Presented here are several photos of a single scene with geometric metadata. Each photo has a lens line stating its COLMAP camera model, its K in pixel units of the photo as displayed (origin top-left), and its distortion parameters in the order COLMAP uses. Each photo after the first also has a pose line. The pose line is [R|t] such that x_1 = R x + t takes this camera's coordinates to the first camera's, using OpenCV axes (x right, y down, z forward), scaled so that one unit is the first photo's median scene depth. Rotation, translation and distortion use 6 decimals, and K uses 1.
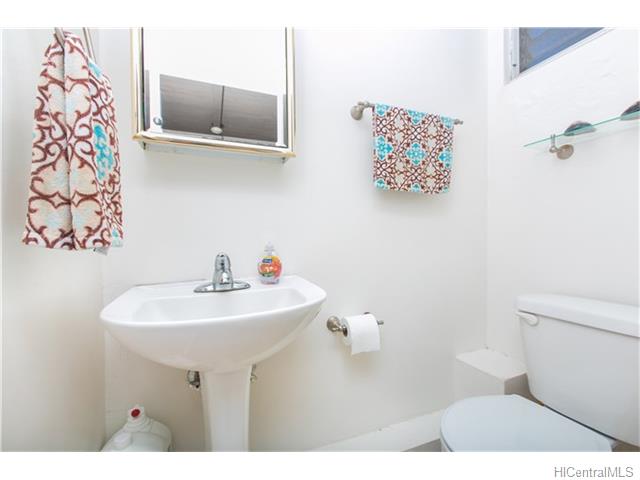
lens RADIAL K [[288.8, 0, 319.4], [0, 288.8, 241.1], [0, 0, 1]] dist [-0.003001, 0.001381]
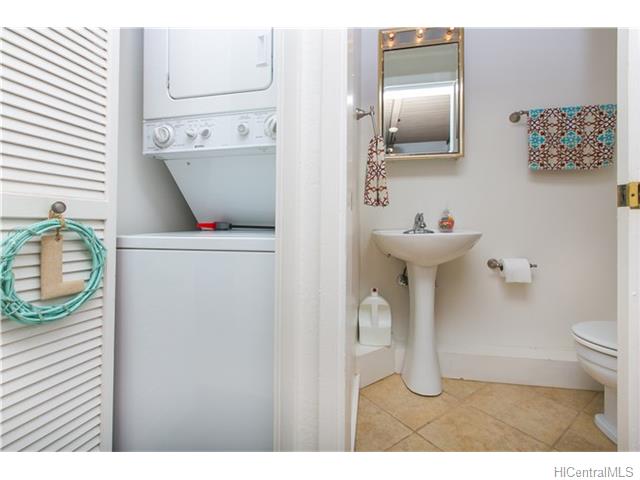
lens RADIAL K [[288.8, 0, 295.0], [0, 288.8, 225.8], [0, 0, 1]] dist [-0.003001, 0.001381]
pose [[0.812323, 0.010113, -0.583119, 0.088625], [-0.010637, 0.999940, 0.002523, 0.101246], [0.583110, 0.004153, 0.812383, -0.818658]]
